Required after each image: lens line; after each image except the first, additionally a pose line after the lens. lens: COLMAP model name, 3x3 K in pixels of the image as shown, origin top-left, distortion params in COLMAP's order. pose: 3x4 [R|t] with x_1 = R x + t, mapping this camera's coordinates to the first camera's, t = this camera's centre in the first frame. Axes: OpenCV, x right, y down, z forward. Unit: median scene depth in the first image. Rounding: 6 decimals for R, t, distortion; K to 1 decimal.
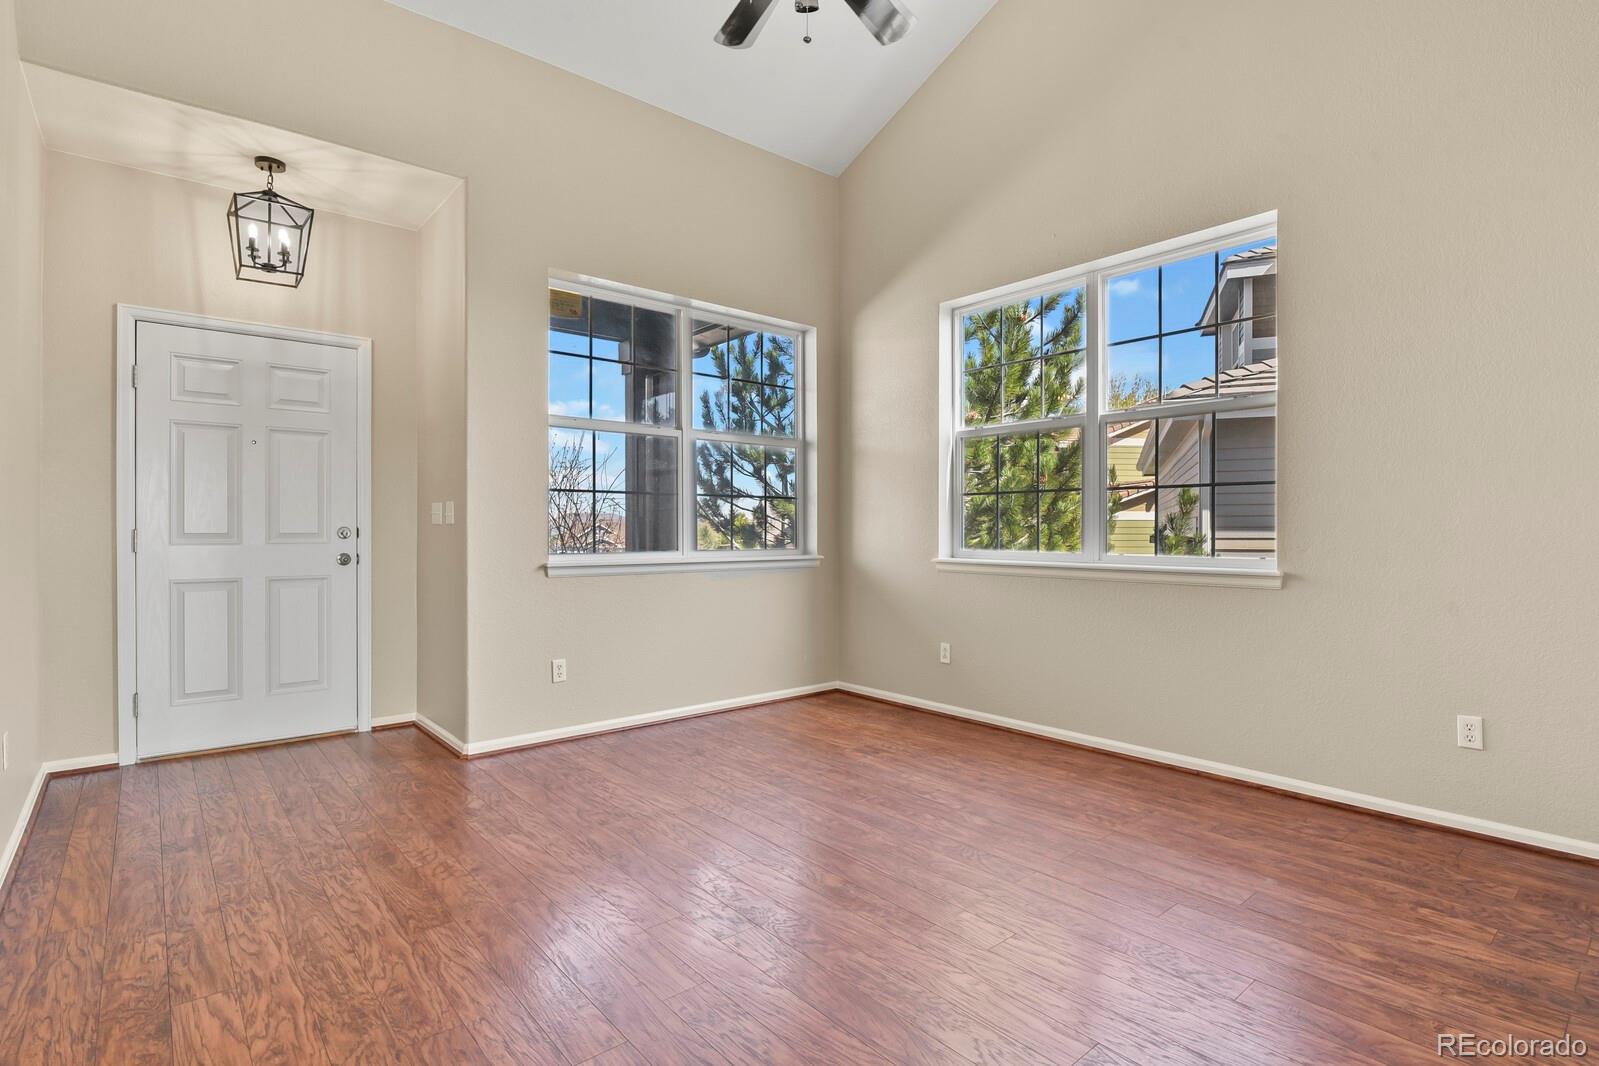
lens RADIAL K [[773.6, 0, 812.4], [0, 773.6, 526.7], [0, 0, 1]] dist [-0.008894, -0.006114]
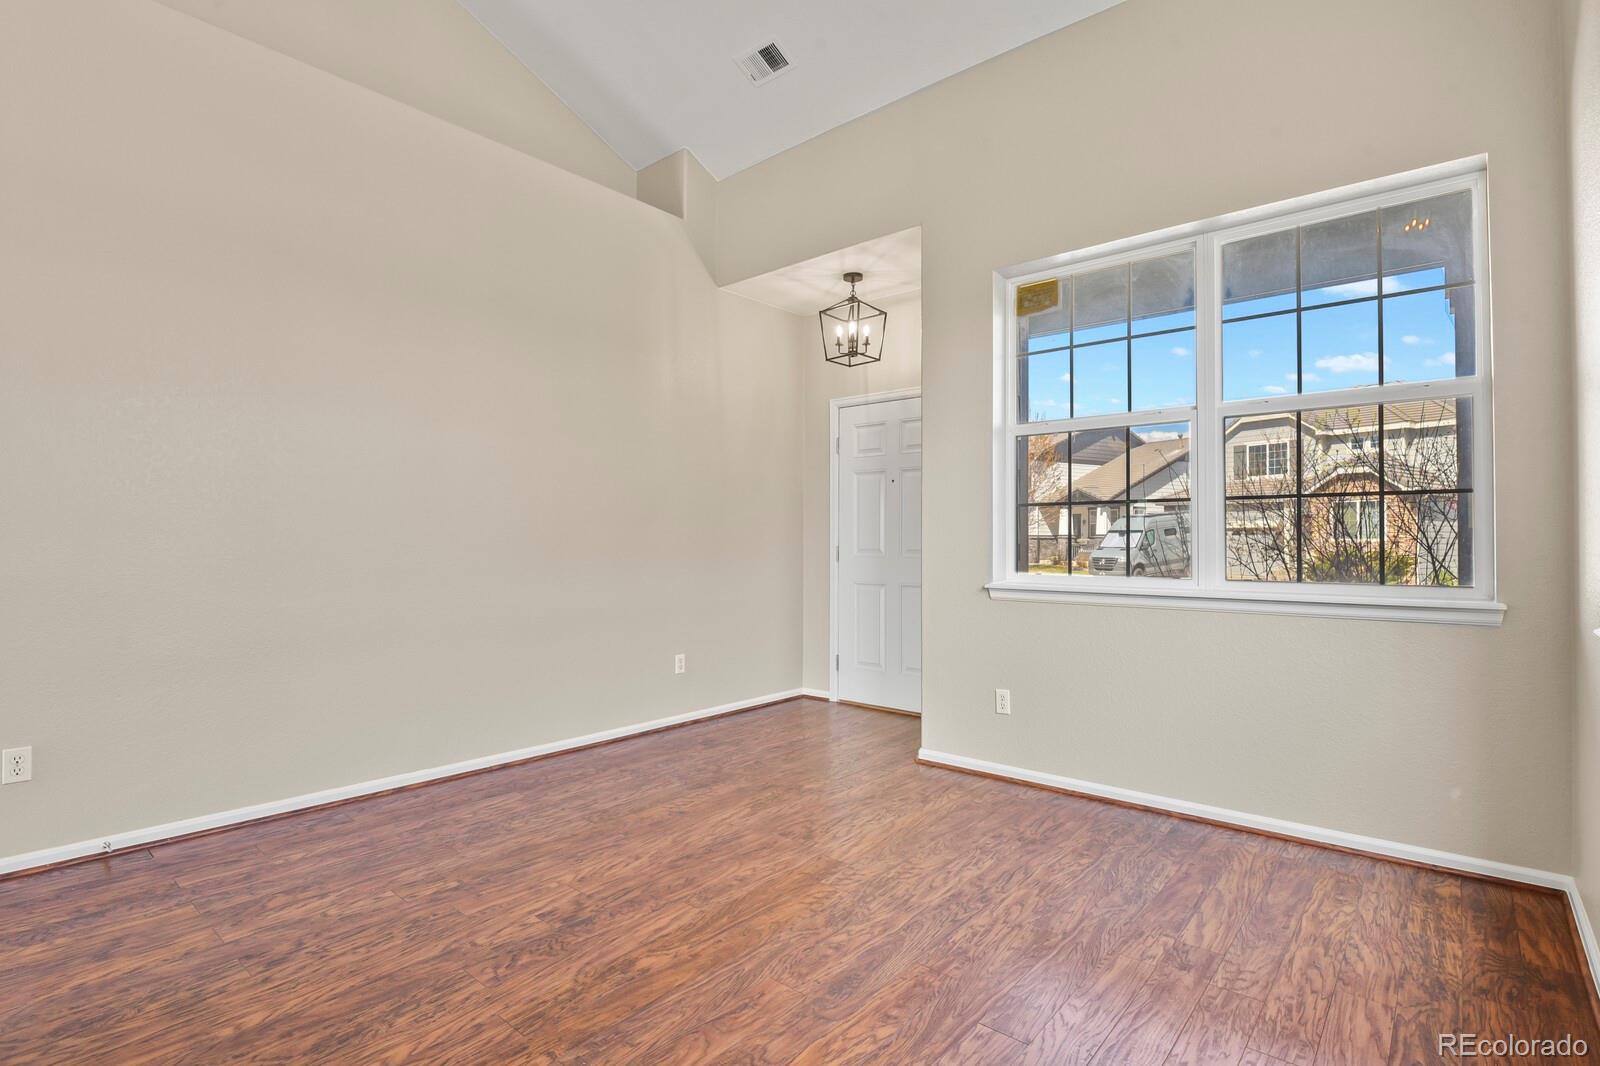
lens RADIAL K [[774.1, 0, 814.1], [0, 774.1, 531.2], [0, 0, 1]] dist [-0.008894, -0.006114]
pose [[0.161957, -0.014890, -0.986685, 0.653509], [0.000829, 0.999888, -0.014953, -0.004232], [0.986797, 0.001604, 0.161951, 0.749226]]
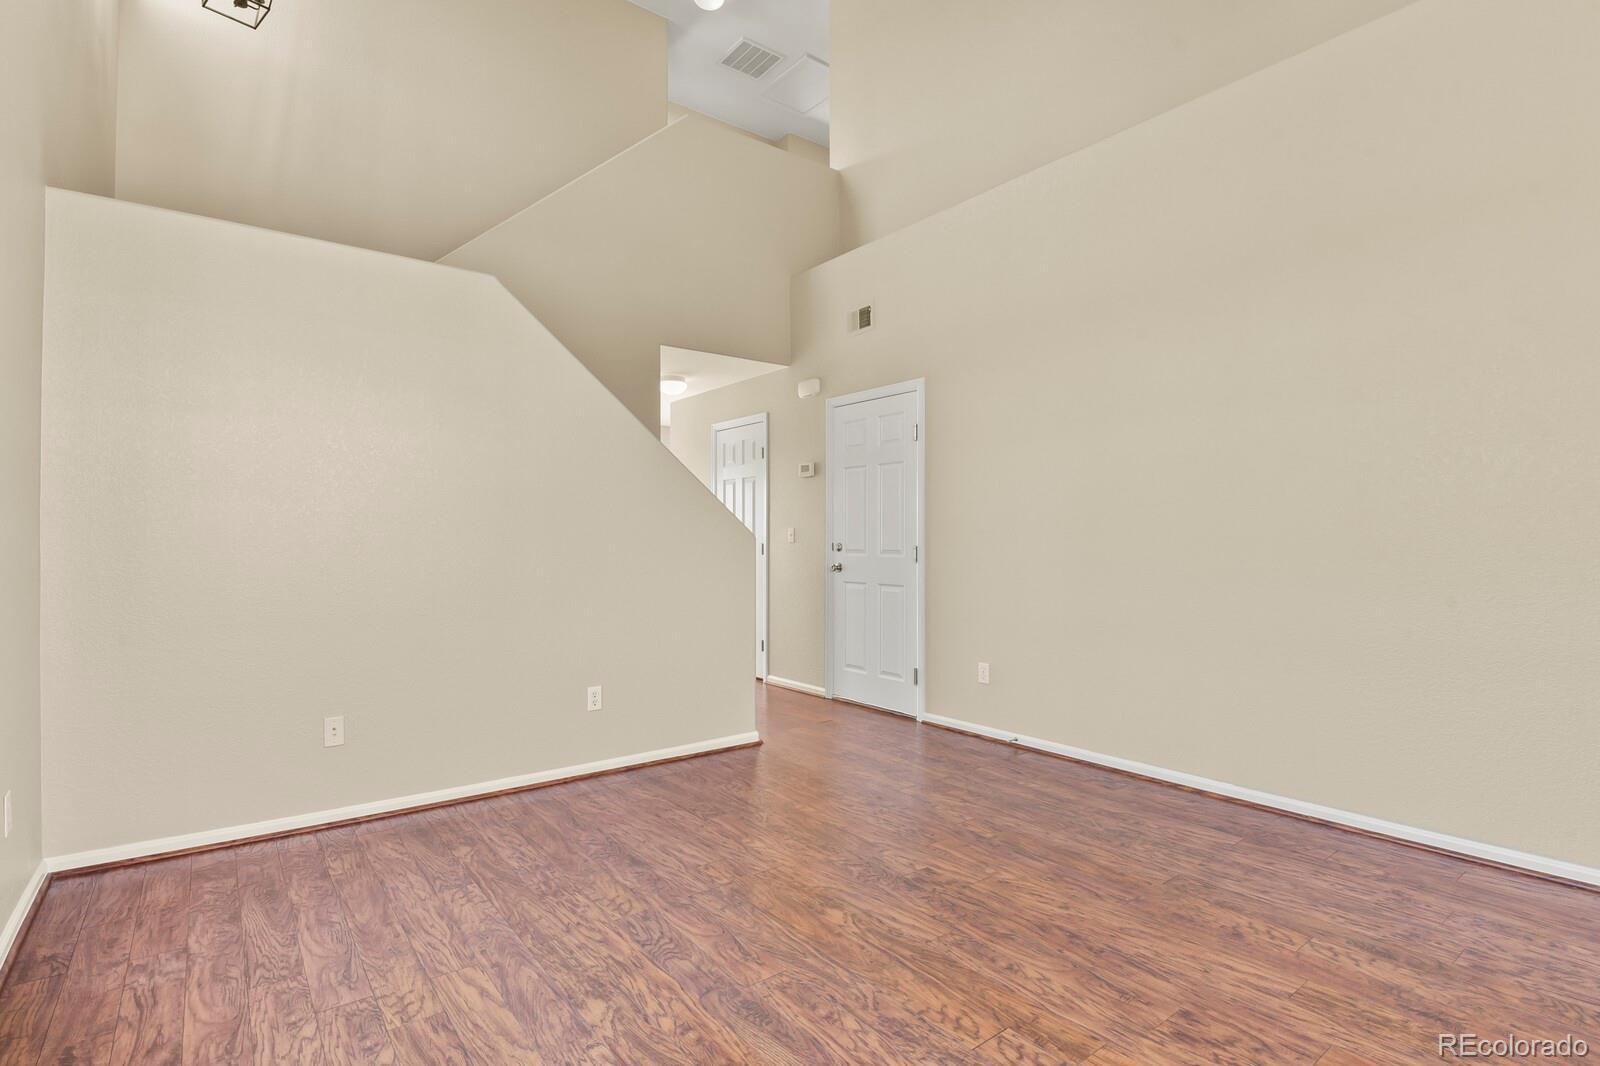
lens RADIAL K [[774.1, 0, 804.9], [0, 774.1, 535.1], [0, 0, 1]] dist [-0.008894, -0.006114]
pose [[-0.998326, 0.002614, 0.057773, 0.004929], [0.001896, 0.999920, -0.012478, -0.002475], [-0.057801, -0.012348, -0.998252, 1.420117]]
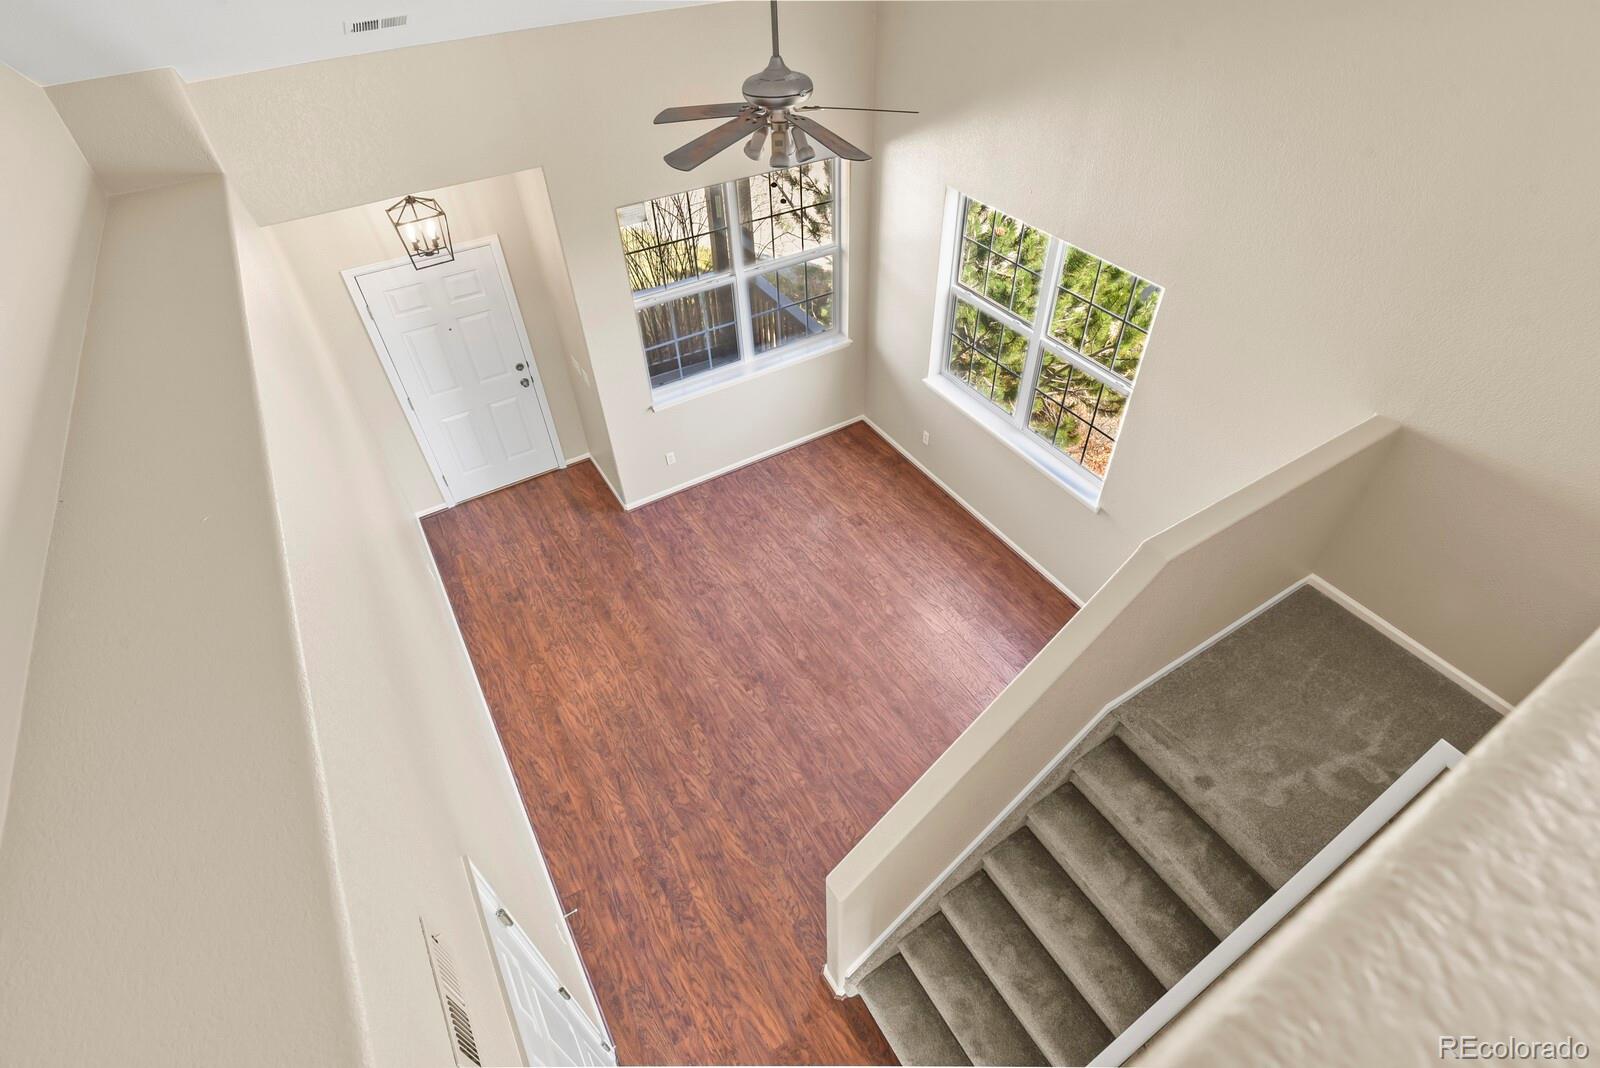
lens RADIAL K [[774.1, 0, 815.1], [0, 774.1, 522.0], [0, 0, 1]] dist [-0.008894, -0.006114]
pose [[0.987442, 0.095634, -0.125751, 0.223968], [0.015918, 0.731693, 0.681448, -0.973284], [0.157181, -0.674892, 0.720982, -0.251742]]
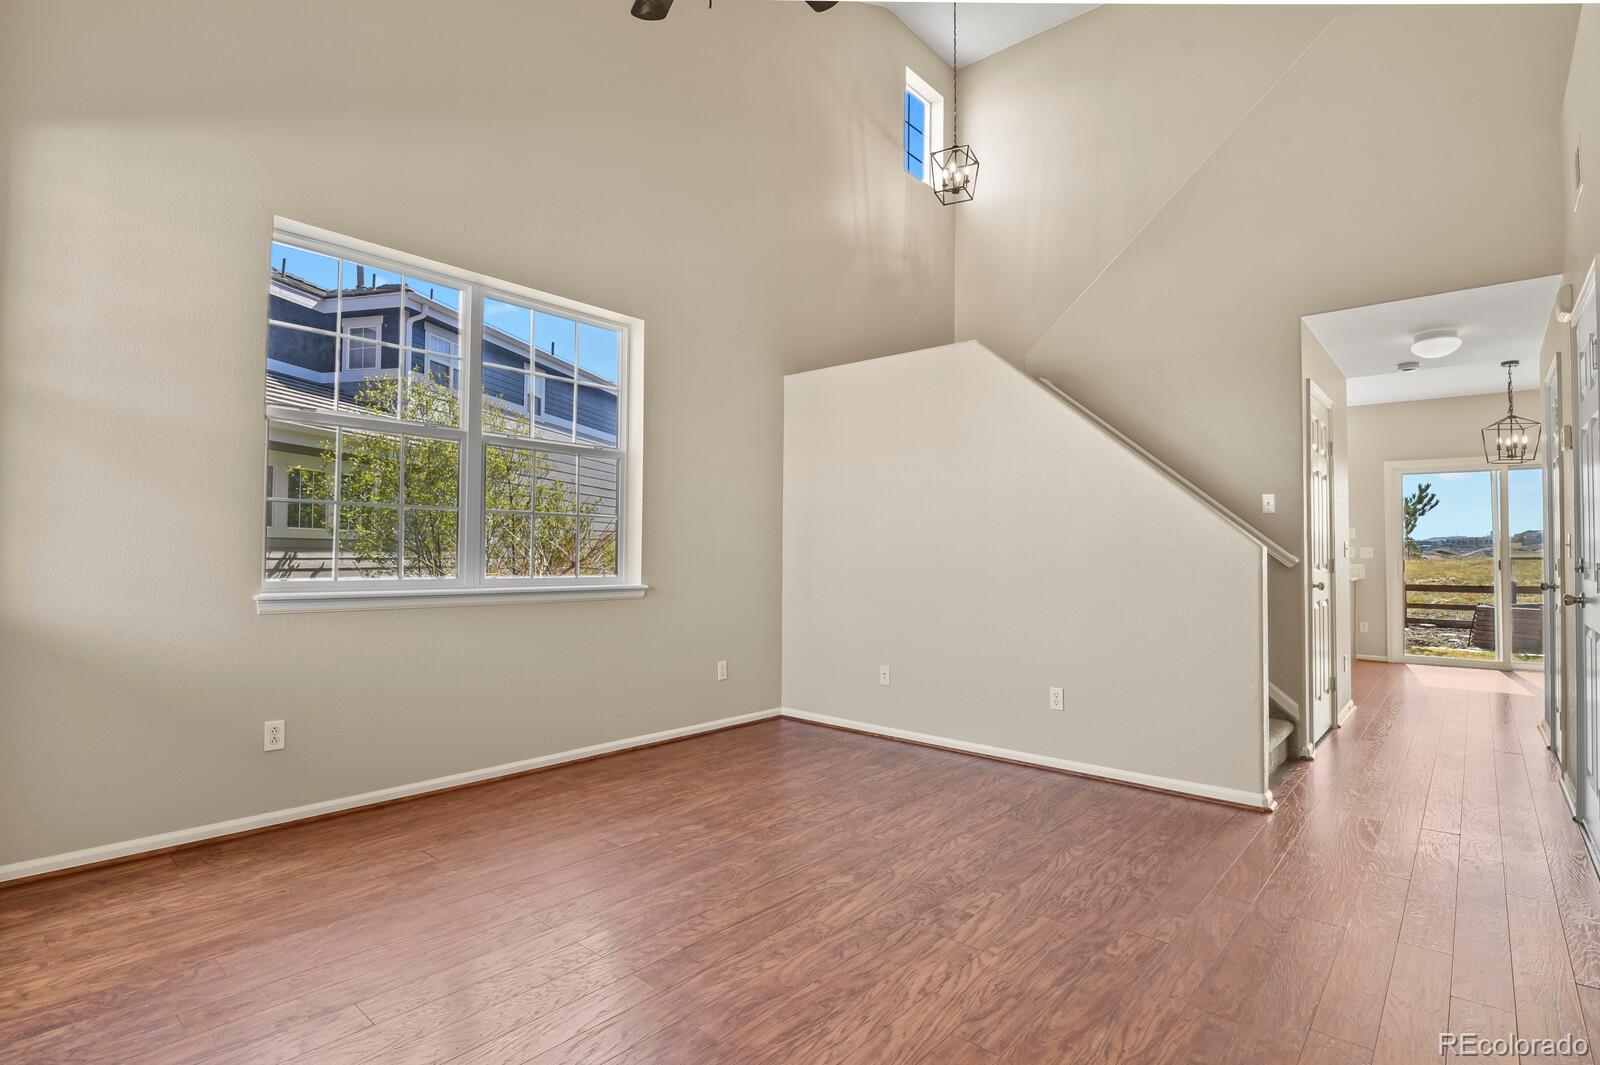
lens RADIAL K [[774.1, 0, 809.0], [0, 774.1, 536.5], [0, 0, 1]] dist [-0.008894, -0.006114]
pose [[-0.141090, 0.021404, 0.989765, -0.761451], [-0.012764, 0.999644, -0.023437, 0.000966], [-0.989915, -0.015940, -0.140766, 0.870860]]
